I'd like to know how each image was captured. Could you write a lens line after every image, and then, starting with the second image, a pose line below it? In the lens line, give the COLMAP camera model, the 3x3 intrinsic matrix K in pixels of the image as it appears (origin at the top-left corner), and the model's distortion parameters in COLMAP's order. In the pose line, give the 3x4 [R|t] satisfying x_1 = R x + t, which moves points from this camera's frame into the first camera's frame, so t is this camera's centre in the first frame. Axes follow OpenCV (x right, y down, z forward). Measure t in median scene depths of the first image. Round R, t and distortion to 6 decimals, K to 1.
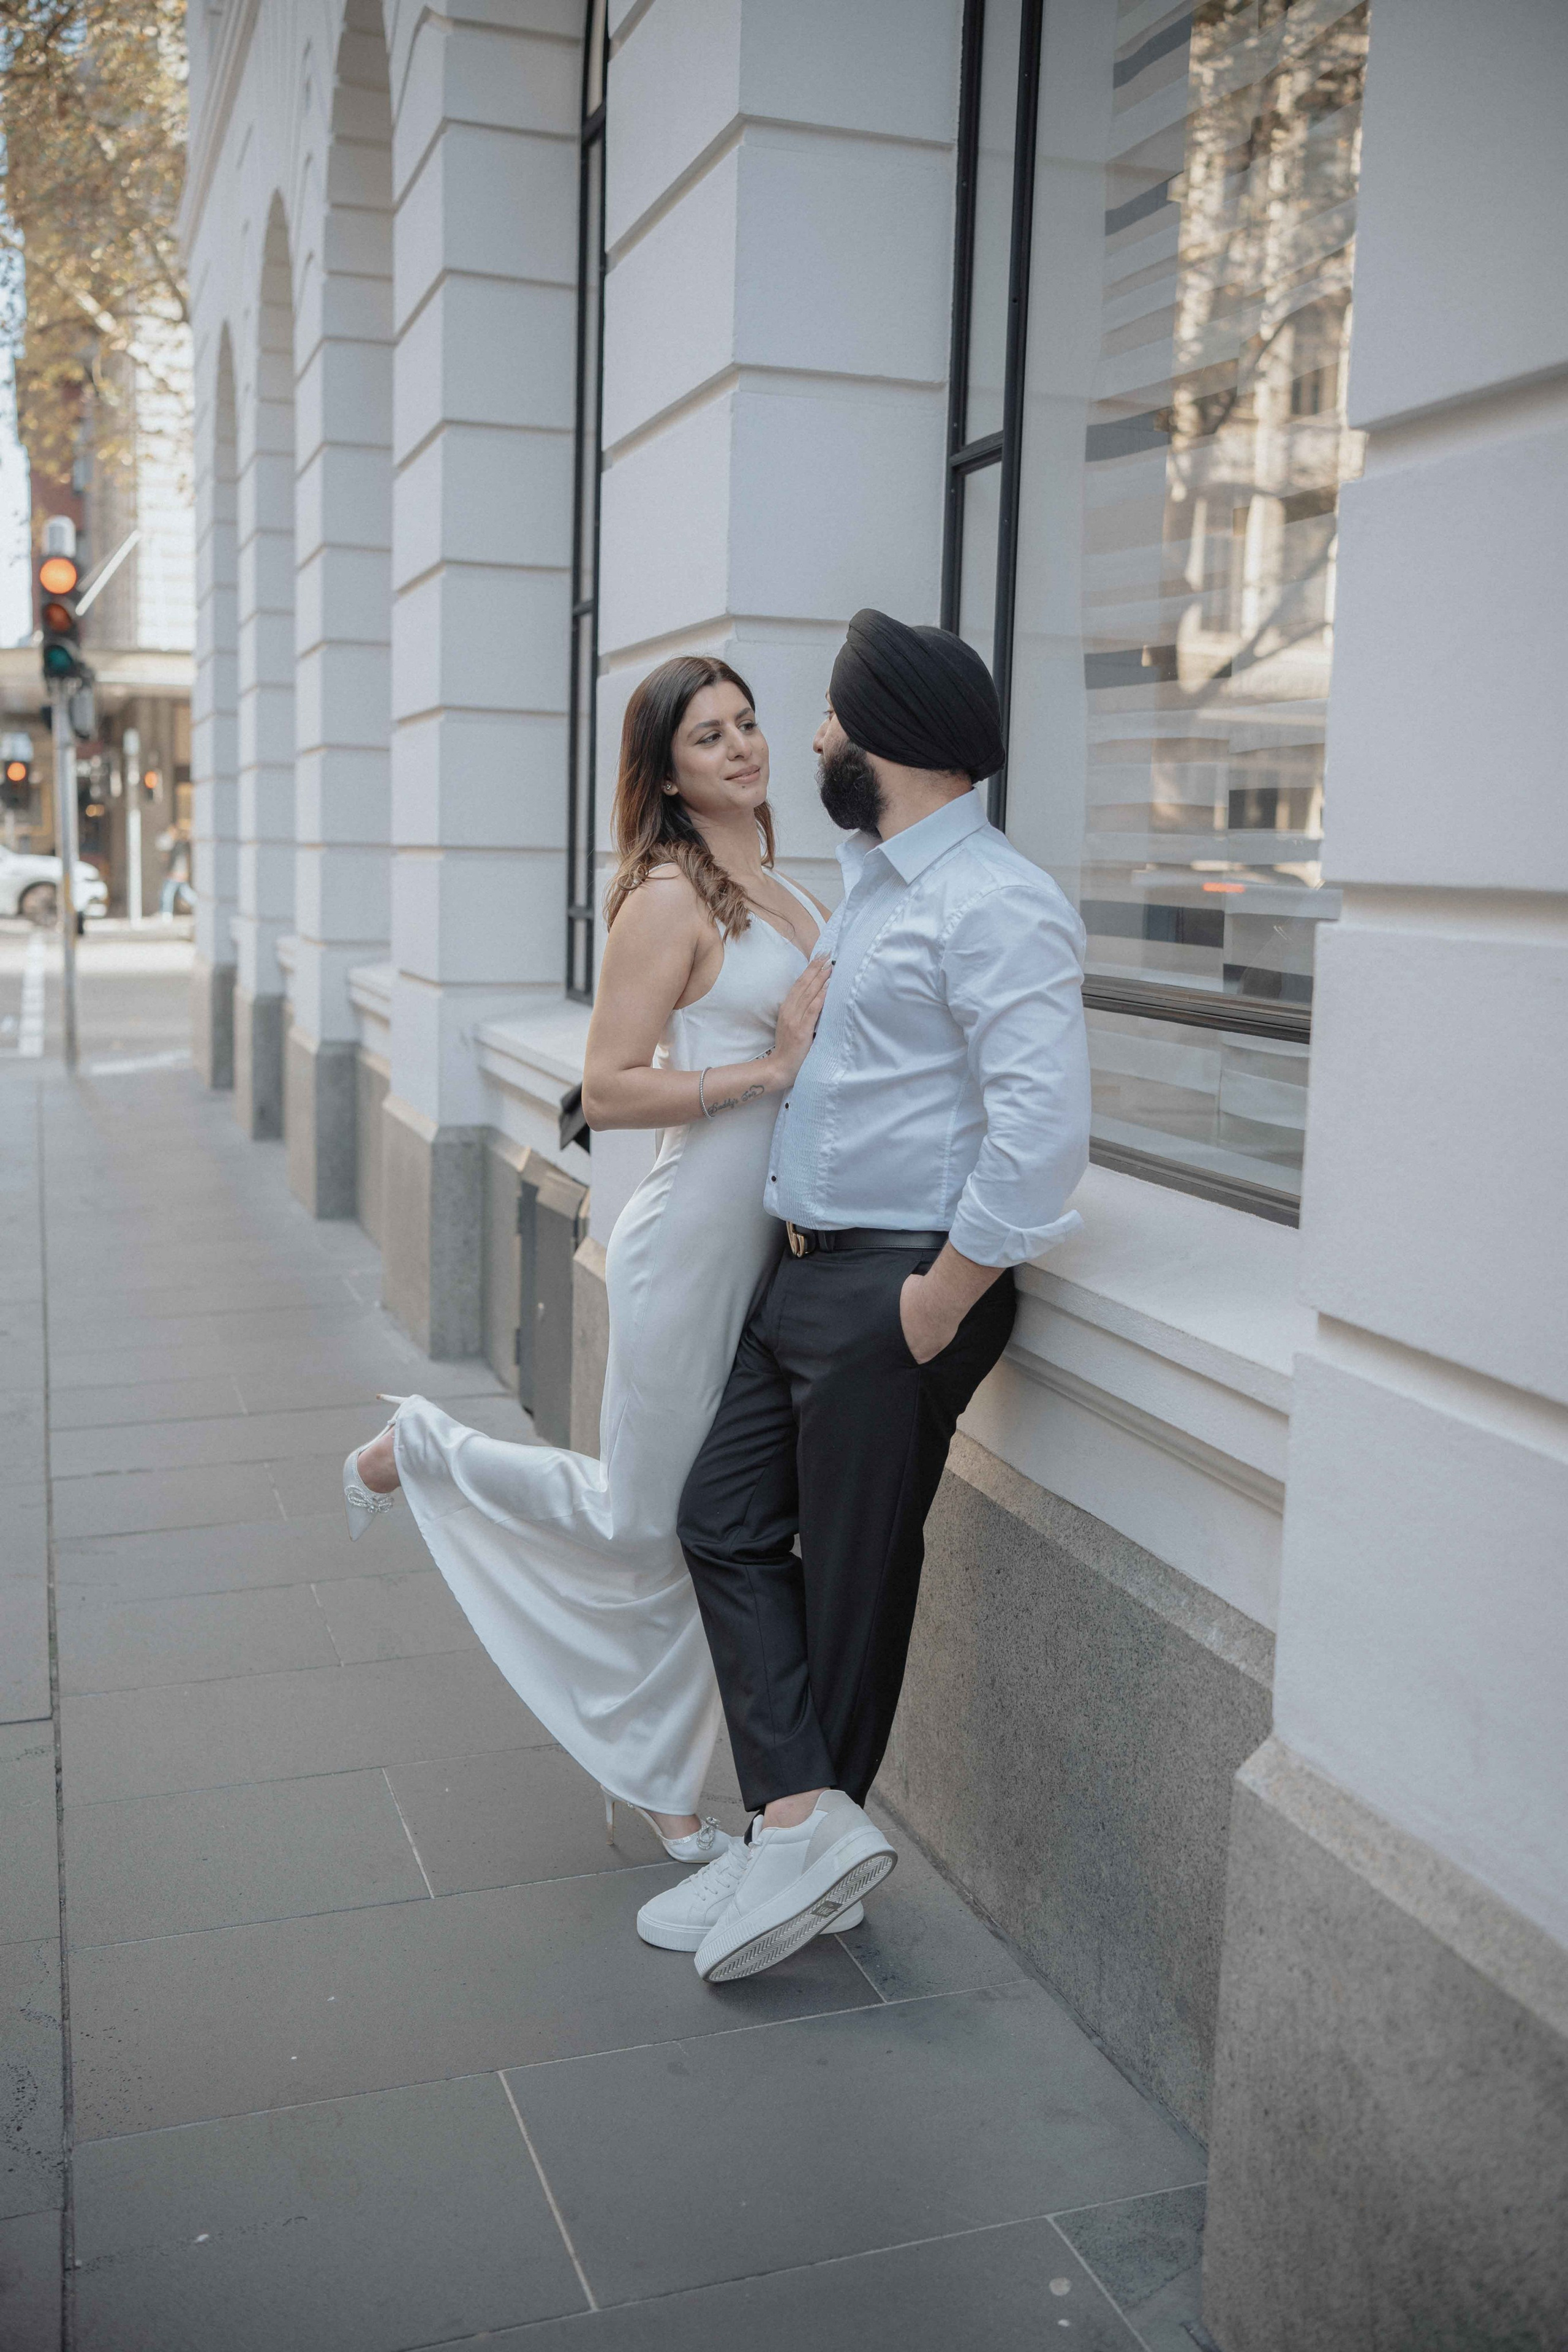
lens RADIAL K [[2344.5, 0, 782.5], [0, 2344.5, 1145.0], [0, 0, 1]] dist [-0.081958, 0.203197]
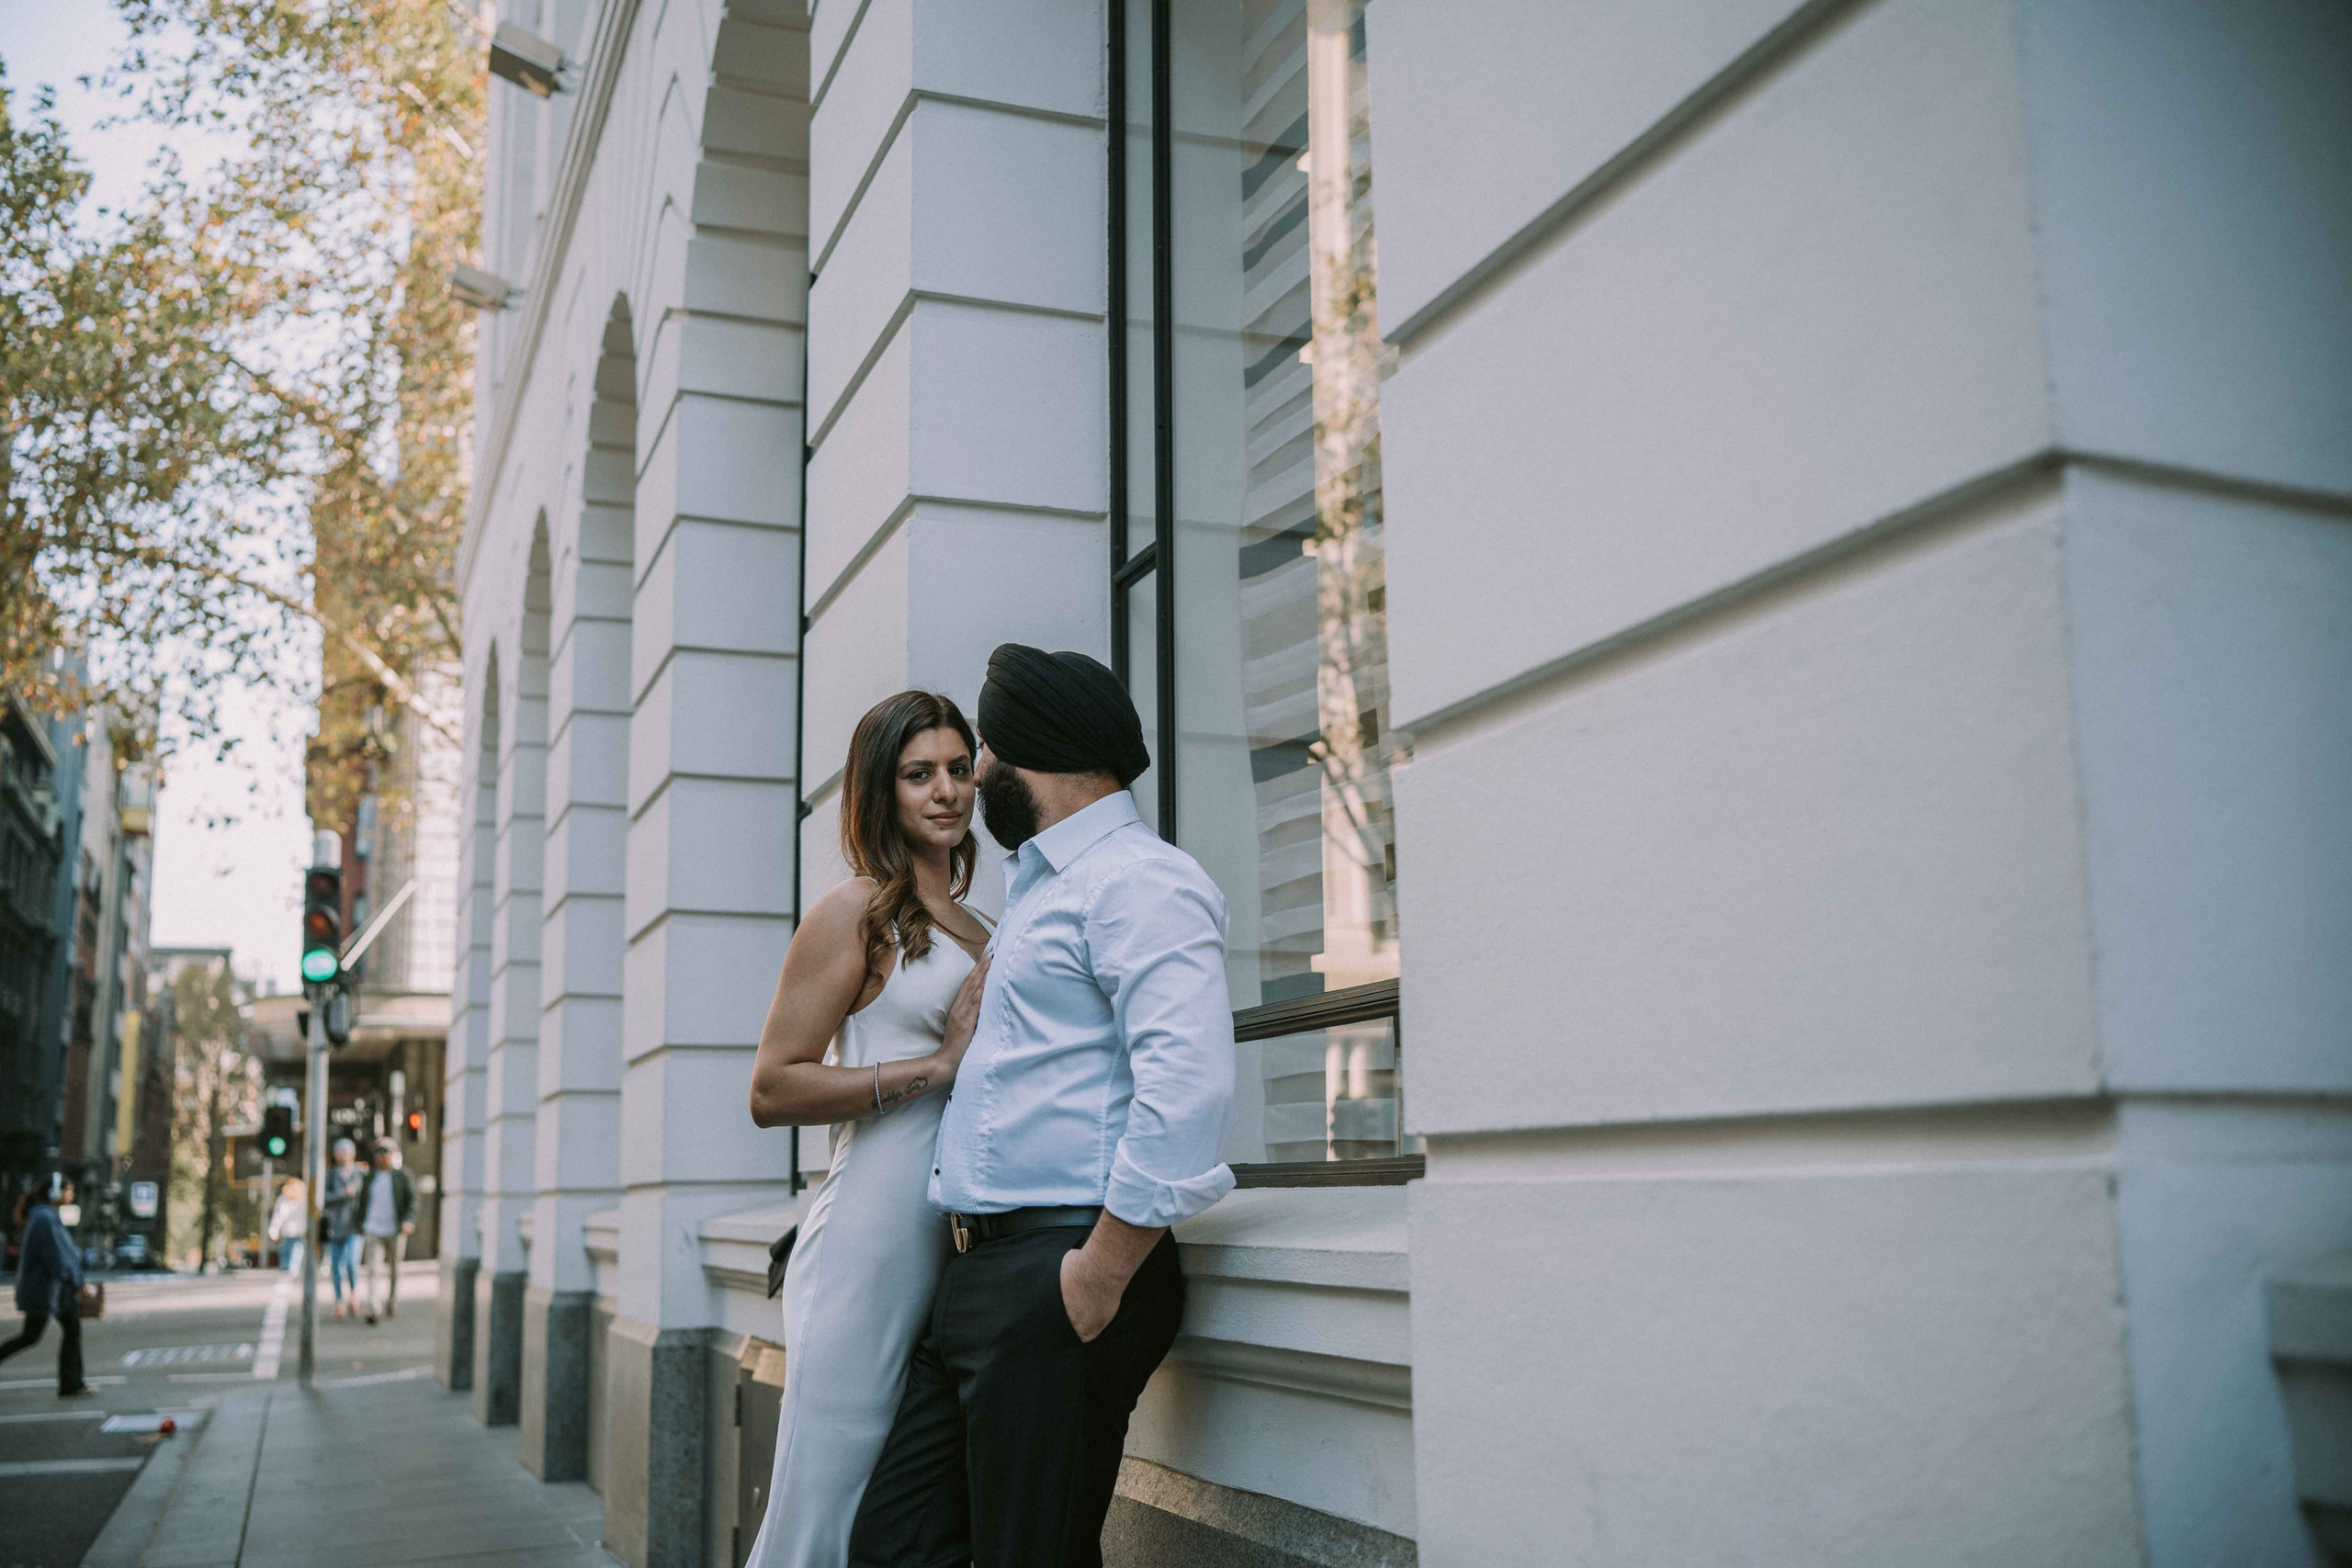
lens RADIAL K [[2320.5, 0, 1141.7], [0, 2320.5, 721.6], [0, 0, 1]] dist [-0.005154, -0.006932]
pose [[0.998531, -0.034455, 0.041815, 0.047258], [0.045962, 0.947315, -0.316988, 0.145215], [-0.028690, 0.318444, 0.947507, -0.012259]]
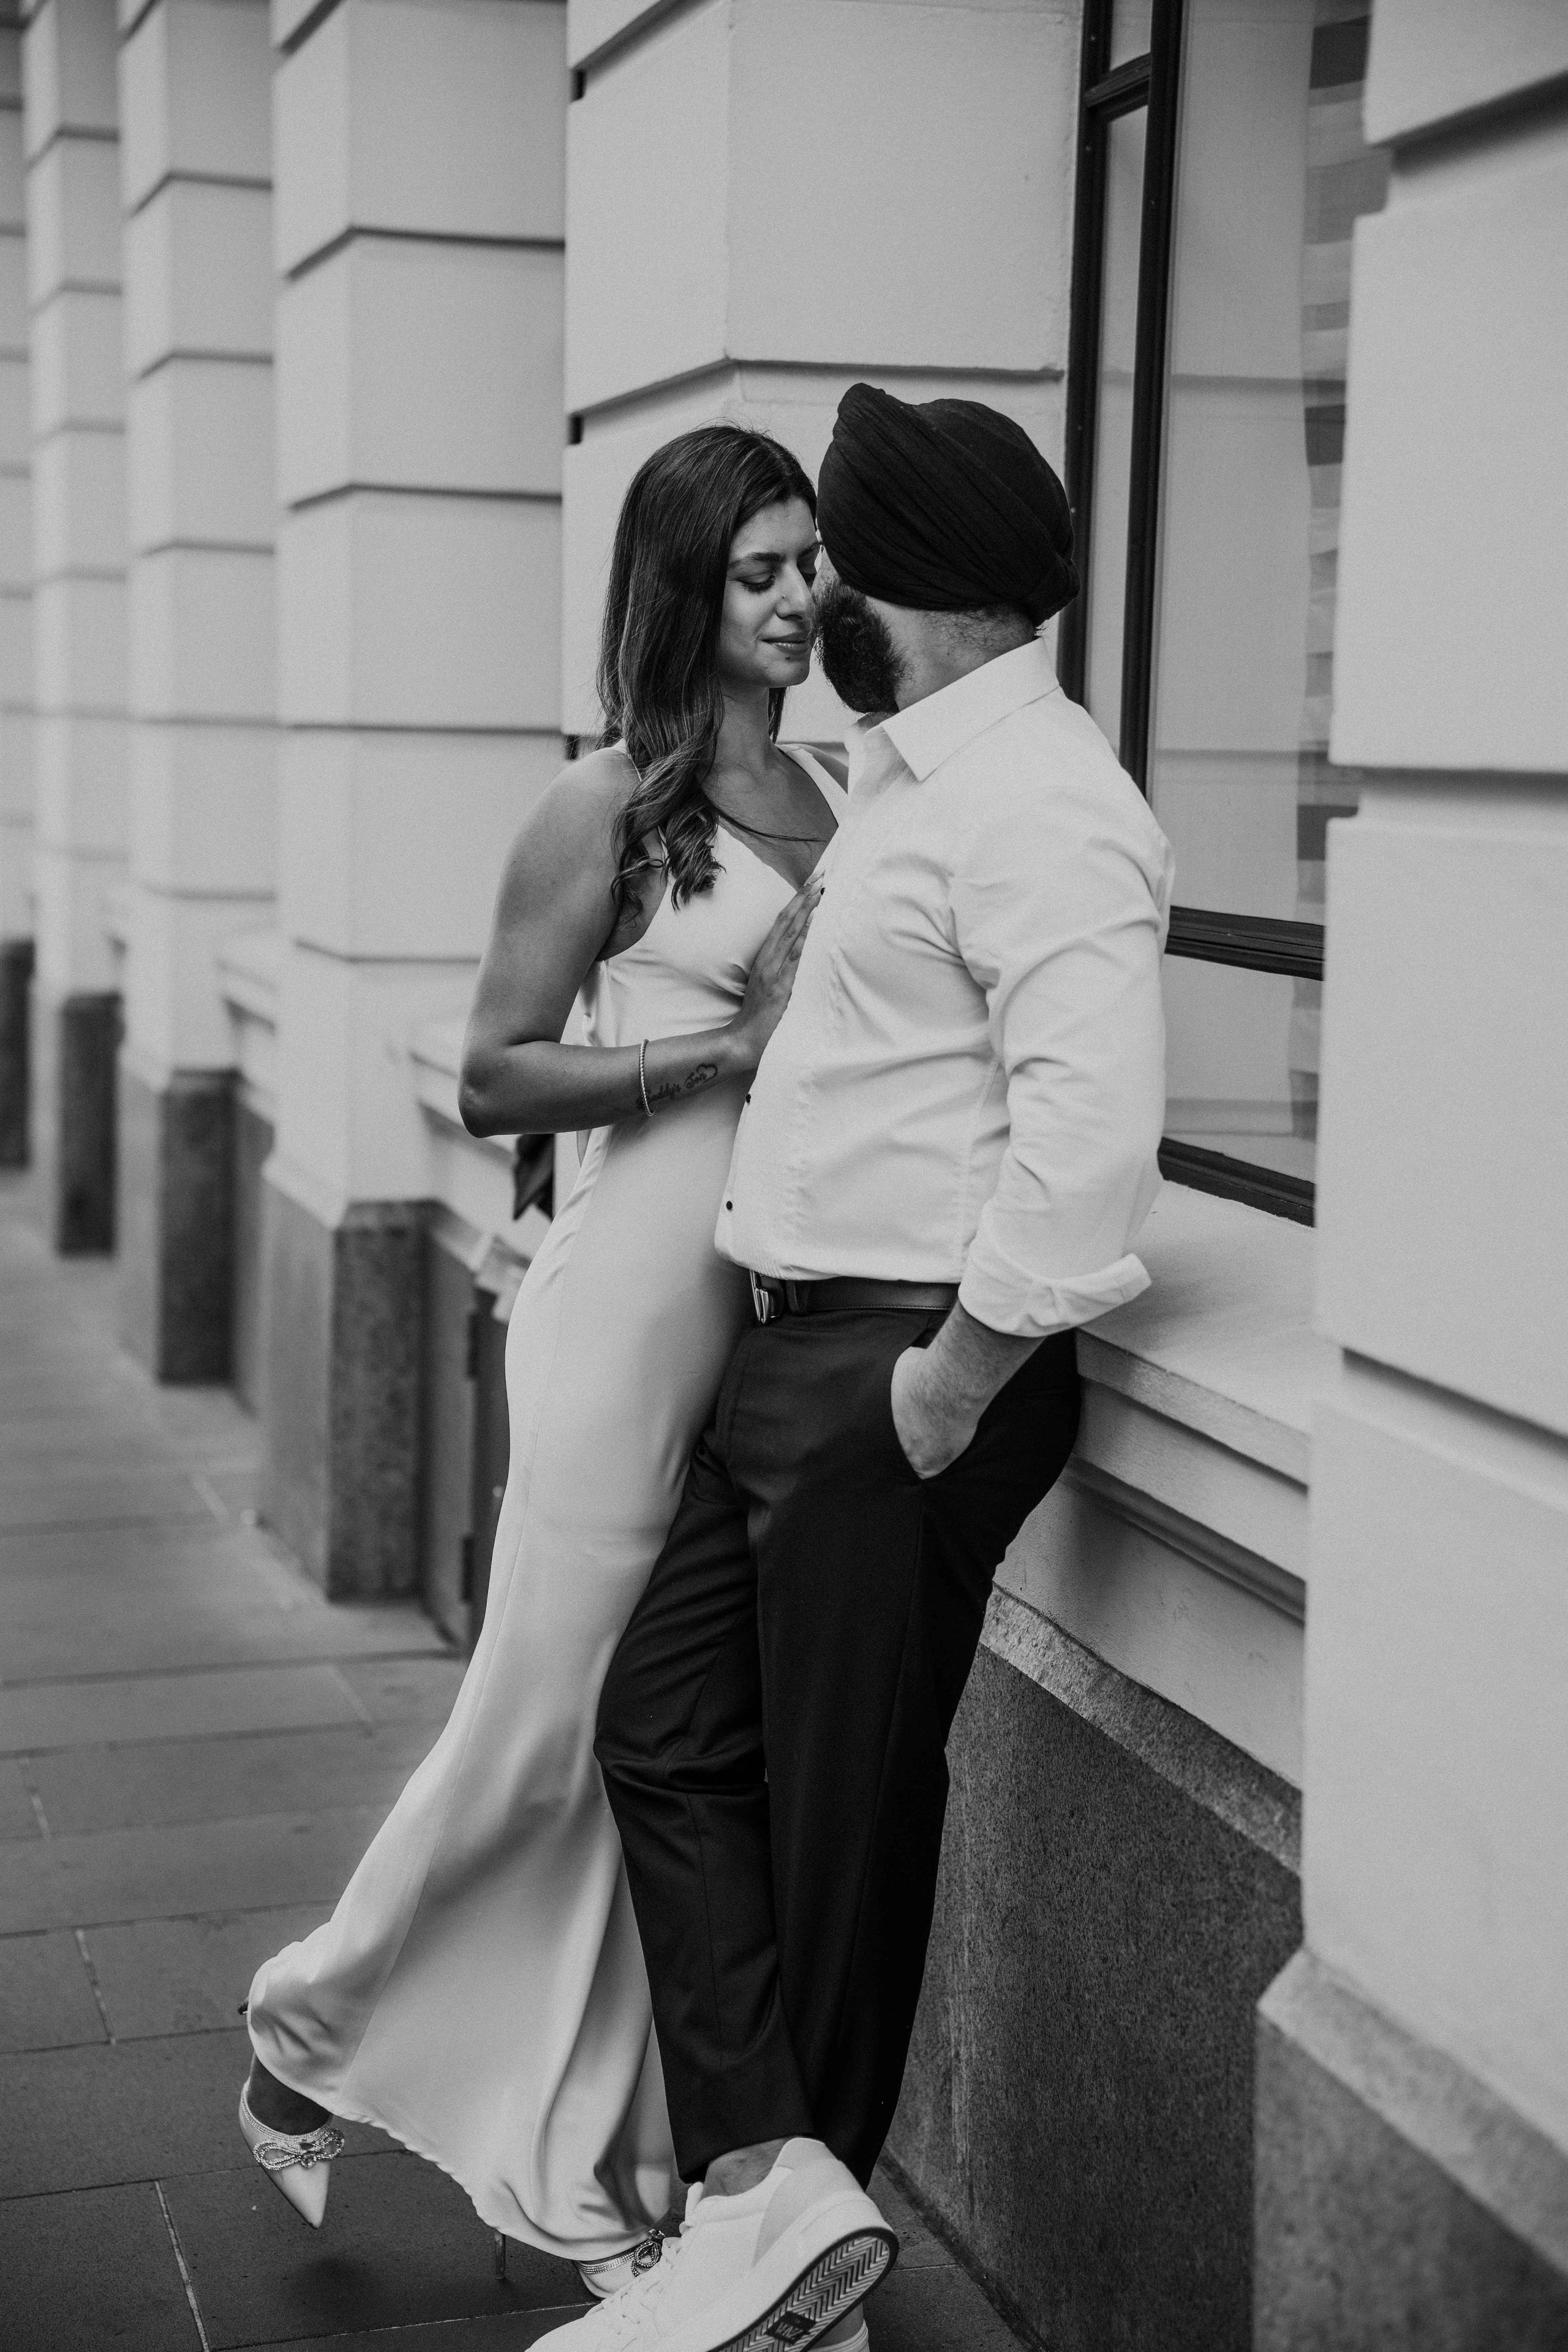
lens RADIAL K [[4561.5, 0, 888.1], [0, 4561.5, 1176.5], [0, 0, 1]] dist [0.411185, 0.310202]
pose [[0.998466, 0.008541, -0.054706, 0.110310], [-0.010241, 0.999470, -0.030887, 0.043142], [0.054413, 0.031400, 0.998025, -0.308231]]
